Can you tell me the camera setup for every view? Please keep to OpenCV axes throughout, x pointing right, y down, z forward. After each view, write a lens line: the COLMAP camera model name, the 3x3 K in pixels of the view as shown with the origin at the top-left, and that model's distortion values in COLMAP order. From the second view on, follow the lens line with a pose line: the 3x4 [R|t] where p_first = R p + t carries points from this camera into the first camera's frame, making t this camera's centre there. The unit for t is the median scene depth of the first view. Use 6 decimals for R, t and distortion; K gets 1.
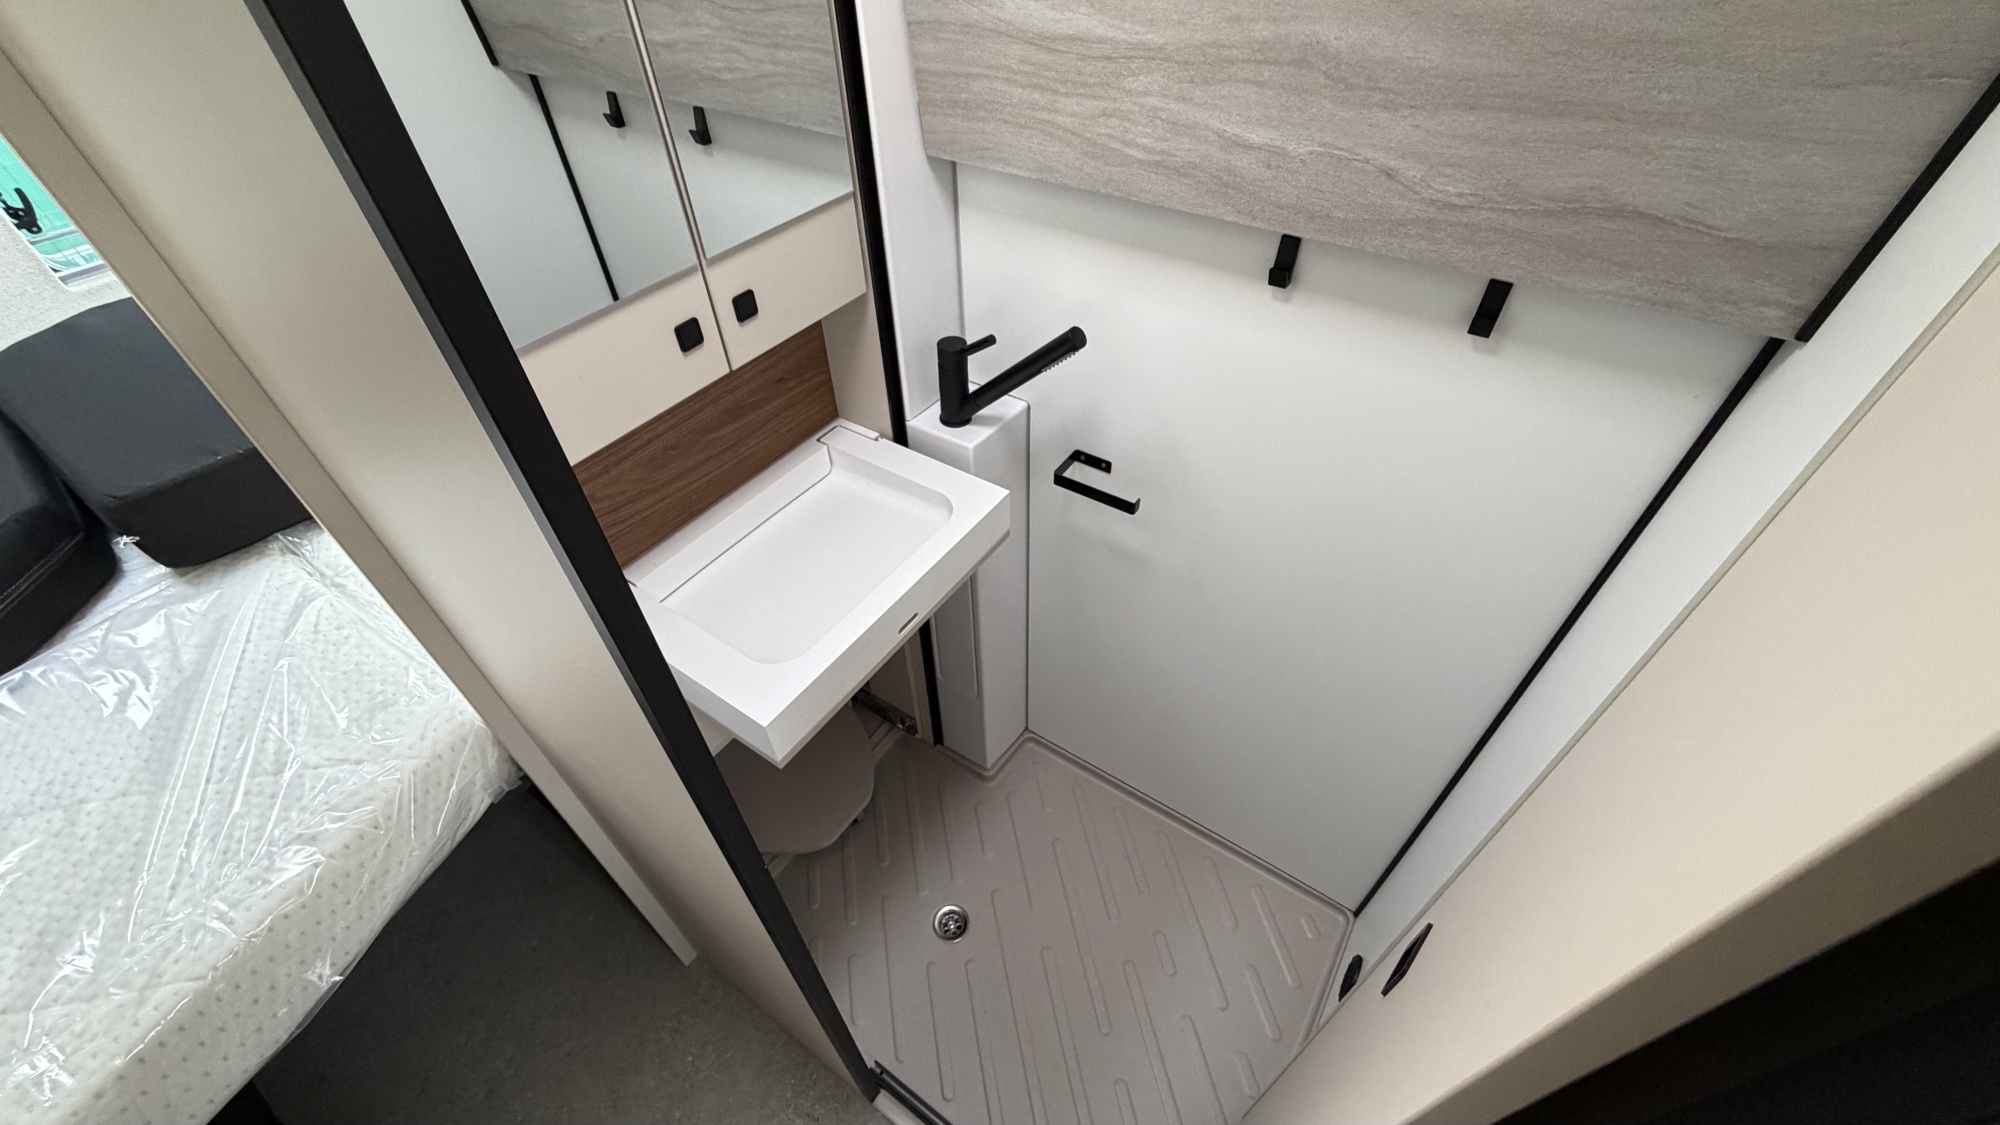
lens RADIAL K [[801.1, 0, 991.2], [0, 801.1, 561.4], [0, 0, 1]] dist [0.002042, -0.000549]
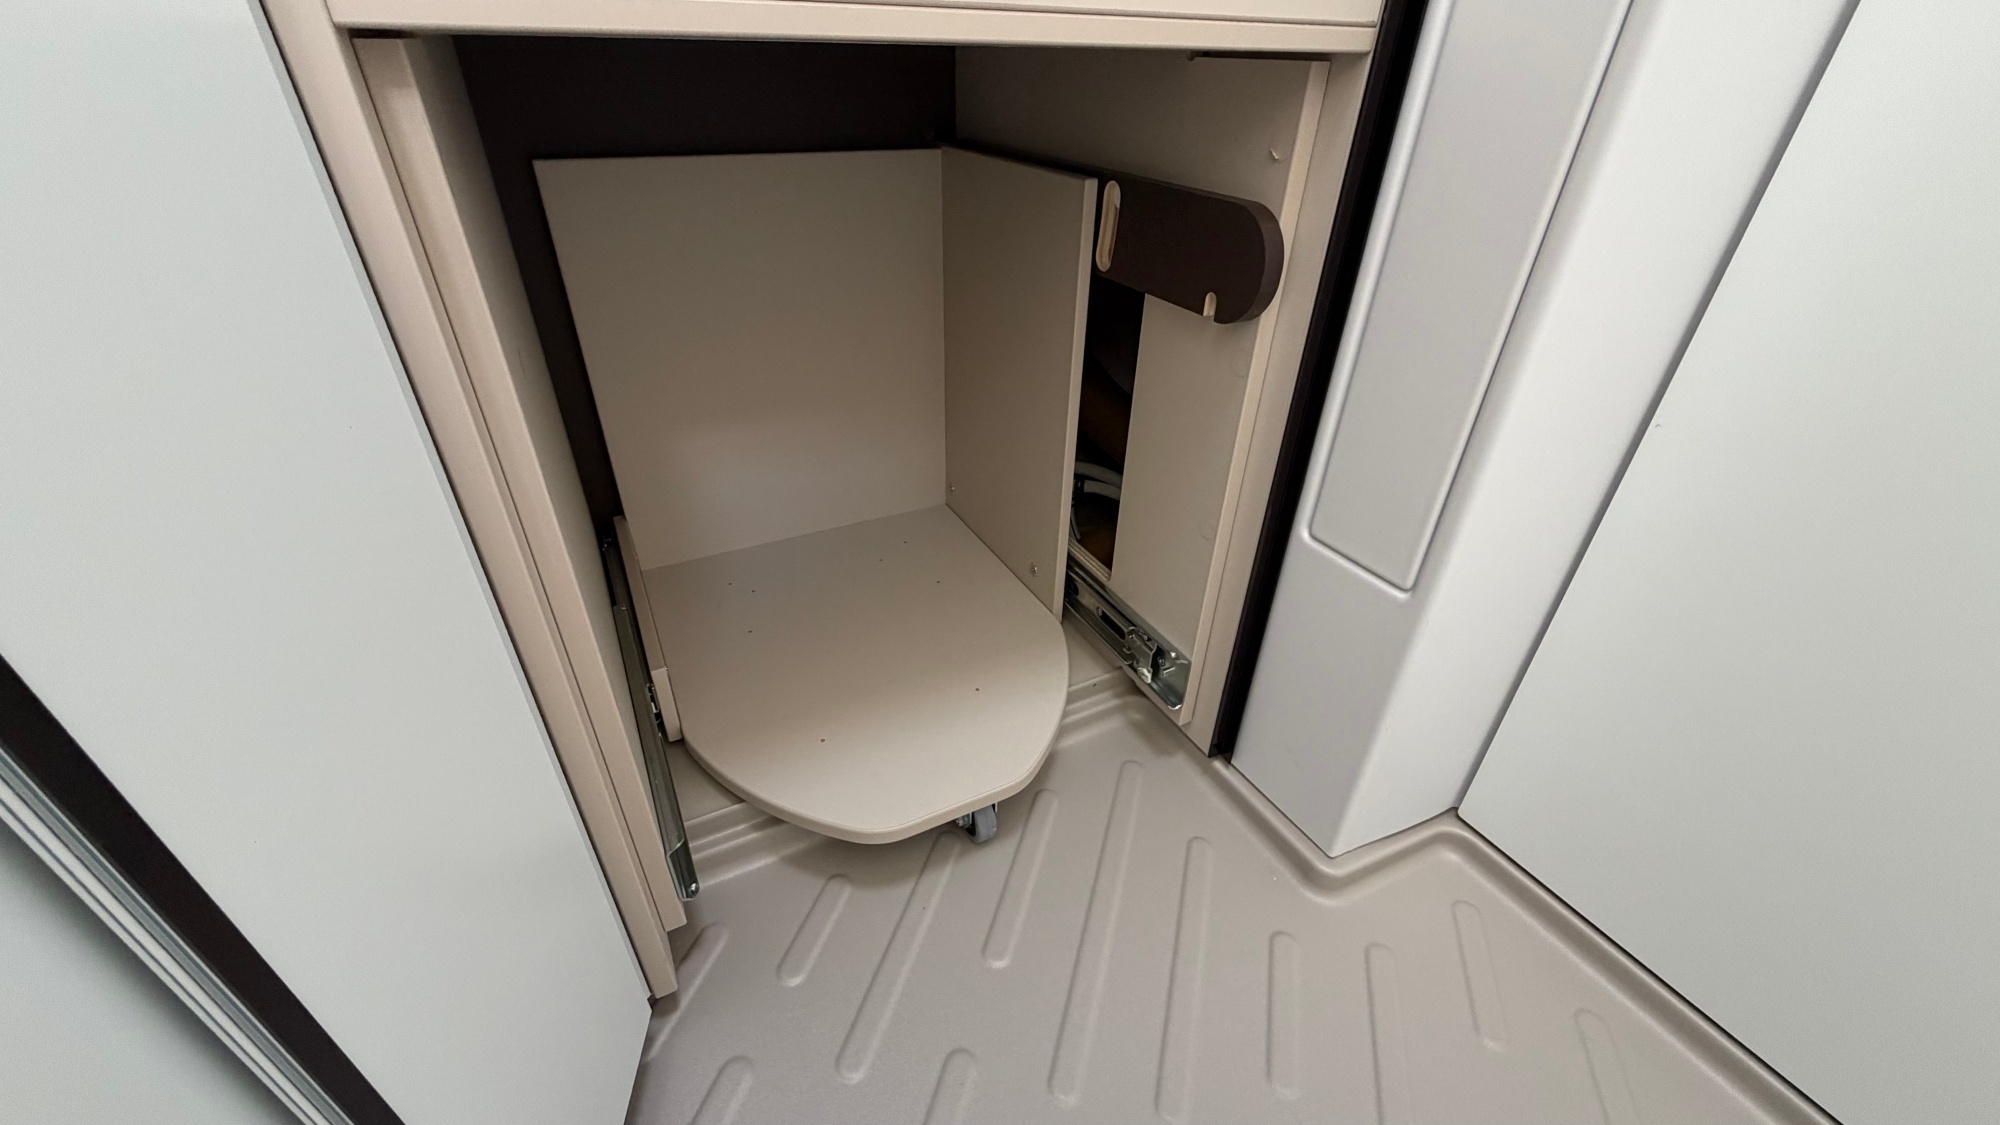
lens RADIAL K [[801.1, 0, 996.0], [0, 801.1, 567.2], [0, 0, 1]] dist [0.002042, -0.000549]
pose [[0.884491, 0.291643, -0.364169, -0.069729], [-0.353654, 0.928205, -0.115602, 0.349401], [0.304309, 0.231039, 0.924130, 0.857982]]
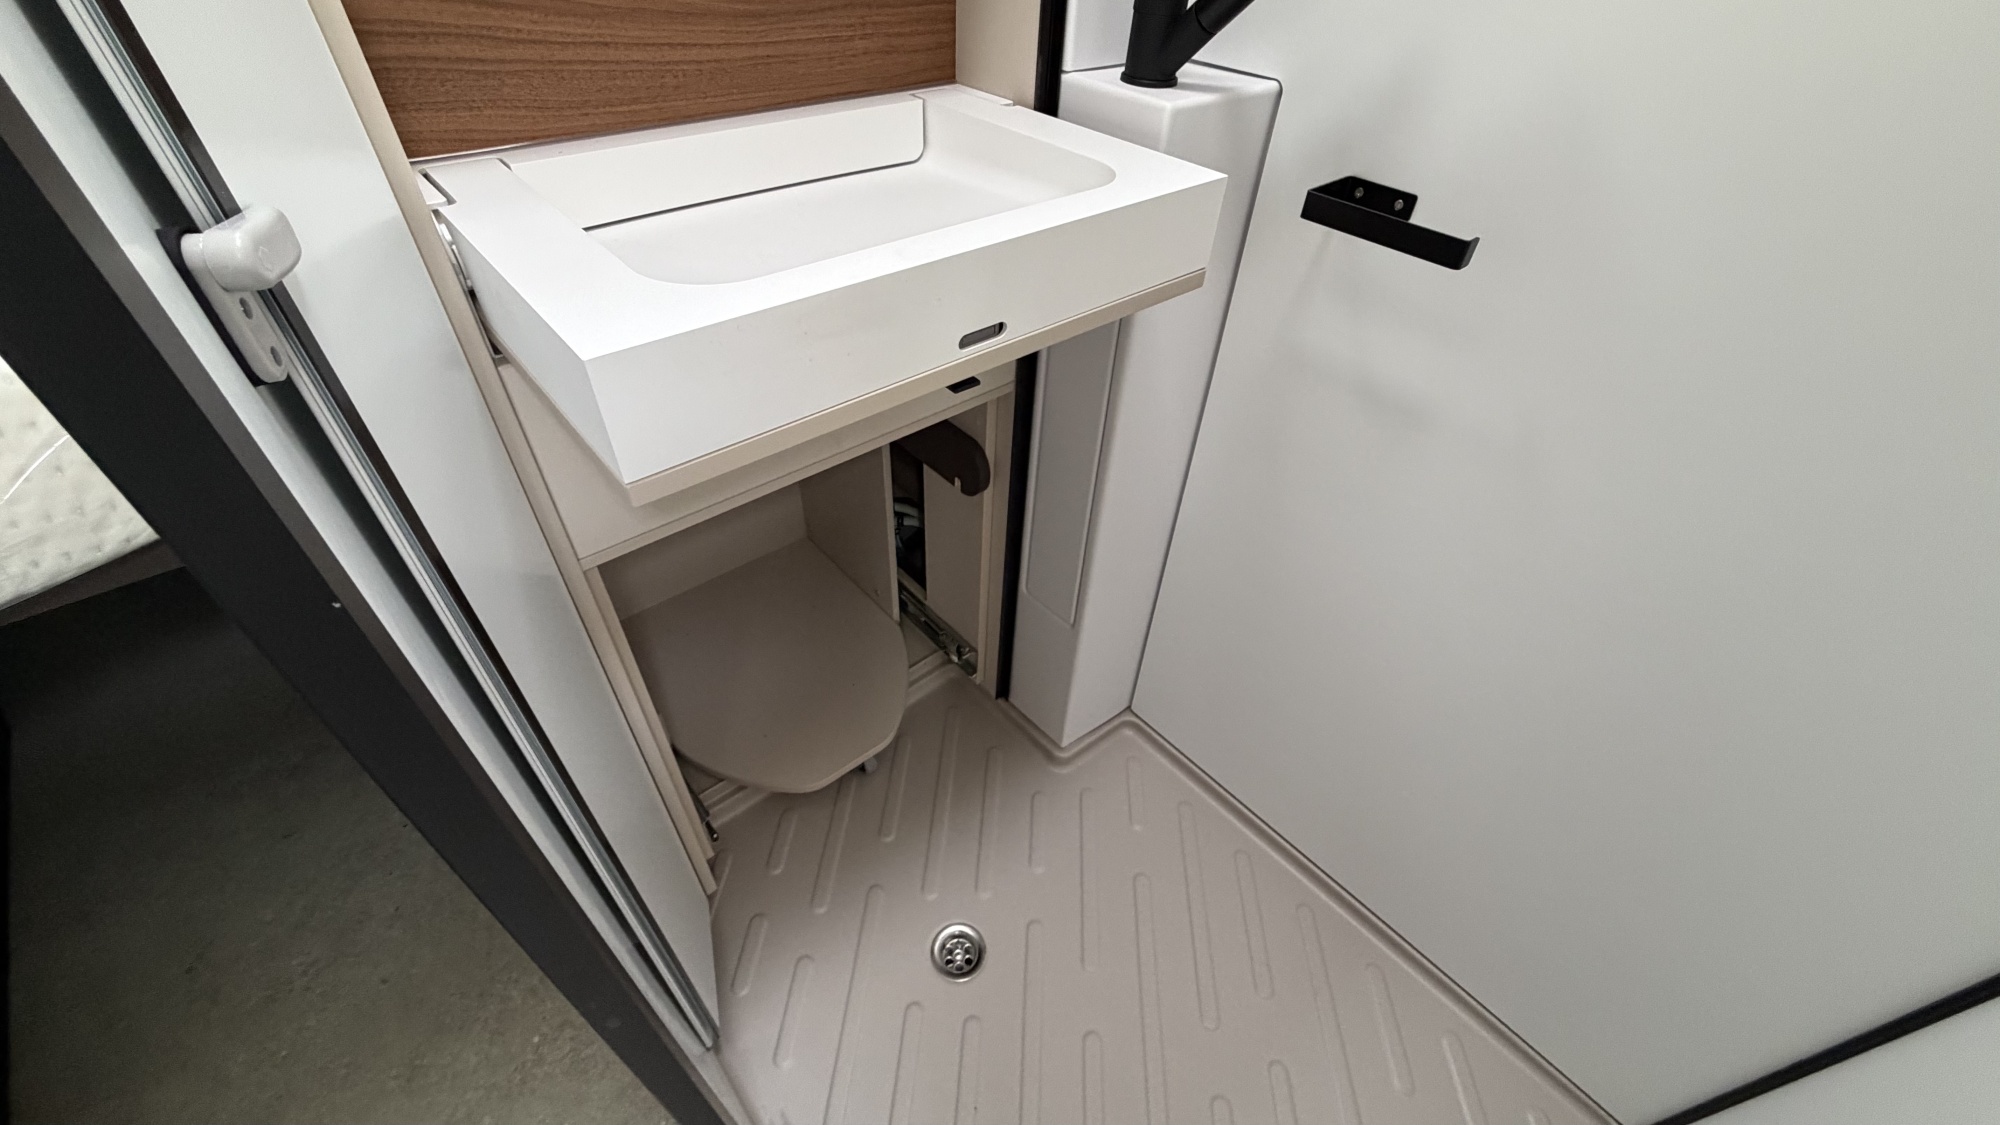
lens RADIAL K [[801.1, 0, 990.6], [0, 801.1, 558.9], [0, 0, 1]] dist [0.002042, -0.000549]
pose [[0.965655, 0.214590, -0.146496, 0.003724], [-0.220056, 0.975239, -0.021989, 0.194487], [0.138150, 0.053471, 0.988967, 0.448358]]
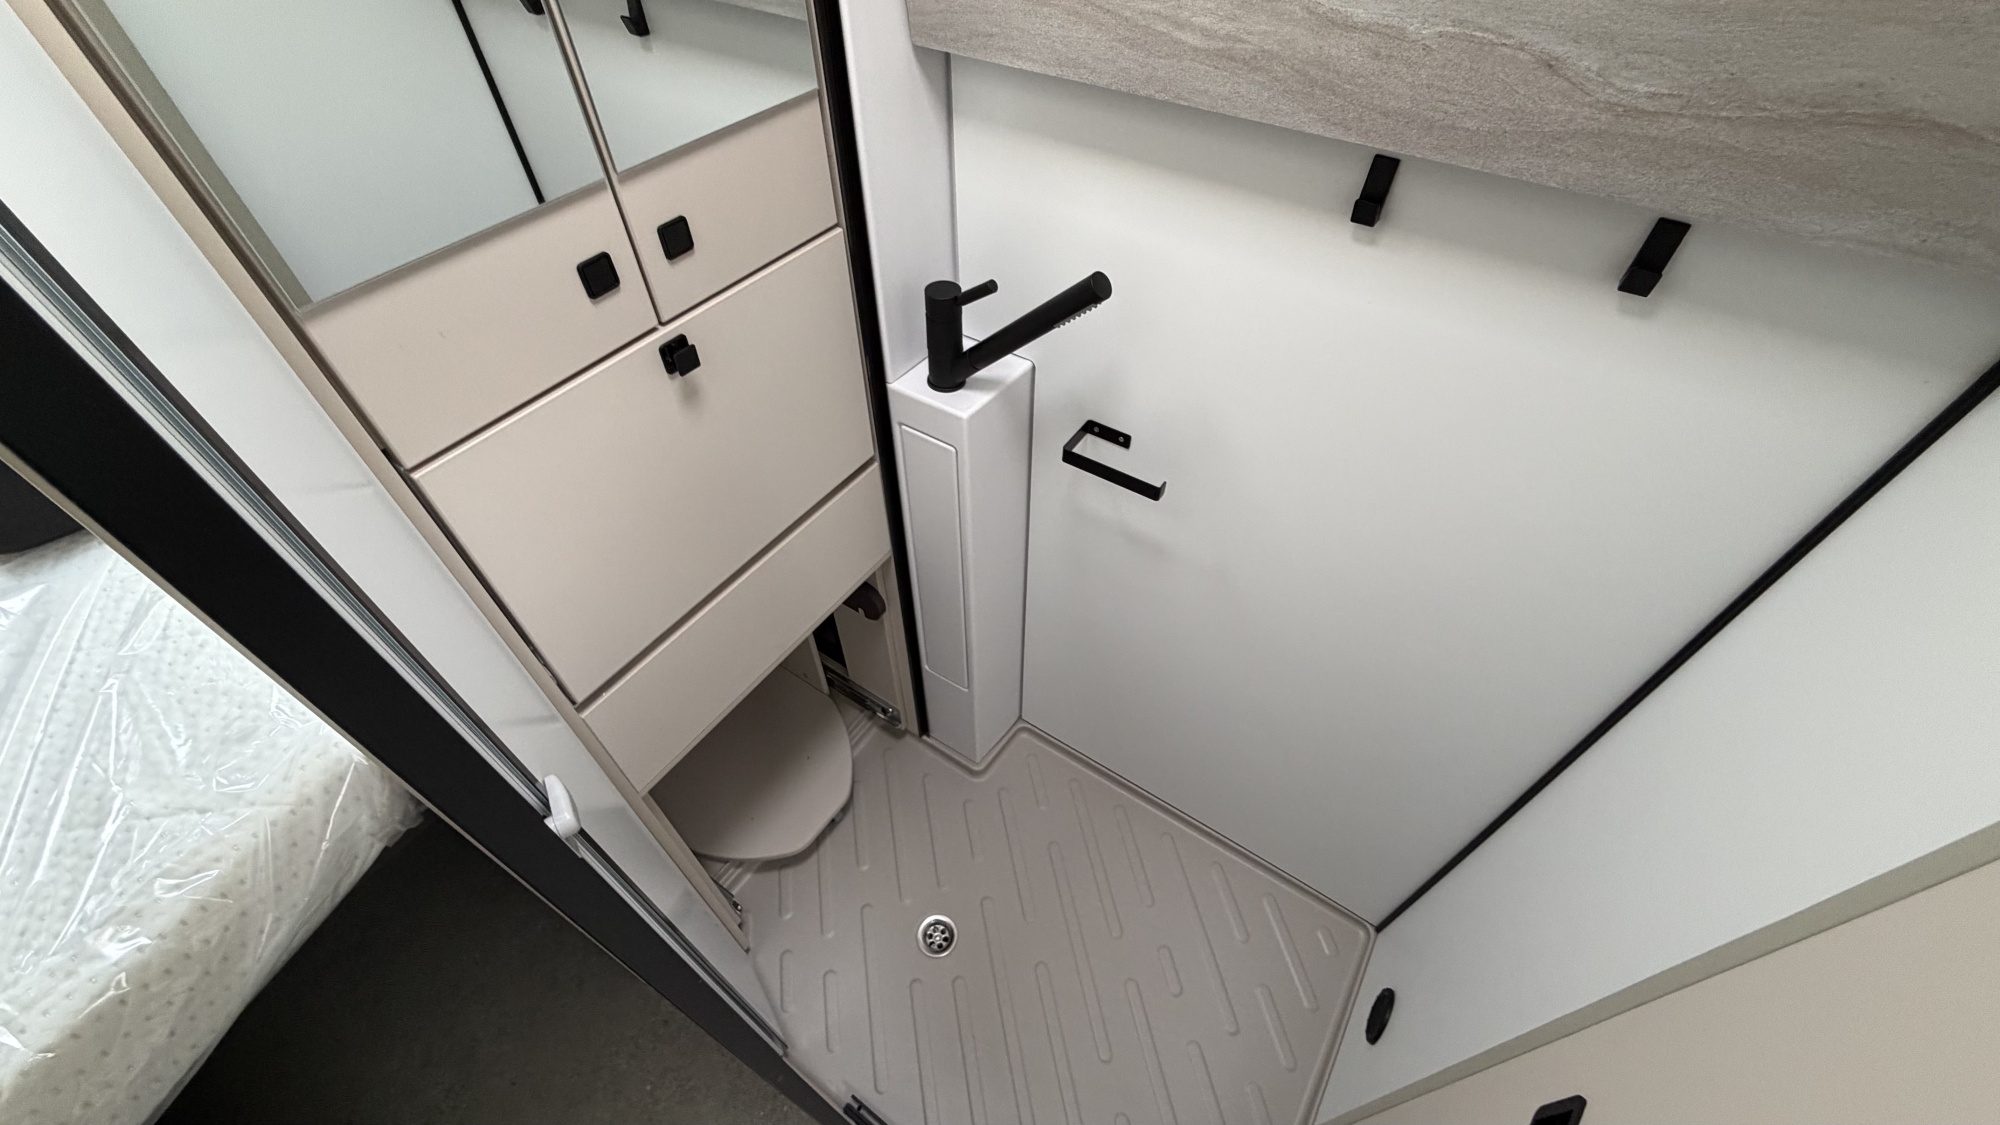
lens RADIAL K [[801.1, 0, 991.7], [0, 801.1, 562.1], [0, 0, 1]] dist [0.002042, -0.000549]
pose [[0.999780, 0.009358, 0.018770, -0.011342], [-0.010615, 0.997628, 0.068015, -0.048220], [-0.018089, -0.068199, 0.997508, 0.155325]]
